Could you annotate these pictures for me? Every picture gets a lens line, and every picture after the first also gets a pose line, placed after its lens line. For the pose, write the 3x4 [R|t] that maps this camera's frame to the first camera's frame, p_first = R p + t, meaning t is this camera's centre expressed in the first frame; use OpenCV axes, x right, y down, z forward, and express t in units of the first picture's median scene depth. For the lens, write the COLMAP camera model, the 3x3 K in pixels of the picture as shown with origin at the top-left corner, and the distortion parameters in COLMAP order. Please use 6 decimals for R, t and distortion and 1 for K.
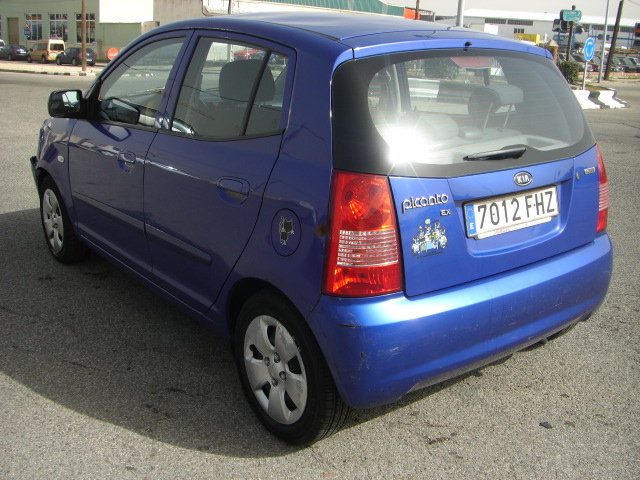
lens RADIAL K [[726.9, 0, 304.4], [0, 726.9, 237.1], [0, 0, 1]] dist [-0.199810, 0.161034]
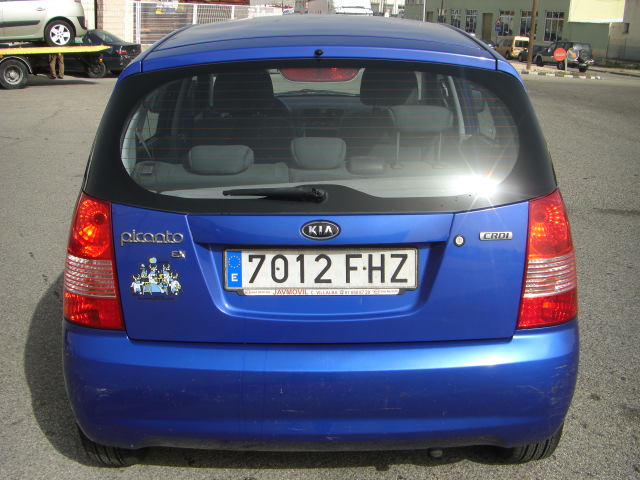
lens RADIAL K [[726.9, 0, 304.4], [0, 726.9, 237.1], [0, 0, 1]] dist [-0.199810, 0.161034]
pose [[0.797703, 0.159358, -0.581614, 0.714349], [-0.157209, 0.986057, 0.054555, -0.109684], [0.582199, 0.047916, 0.811633, 0.350944]]
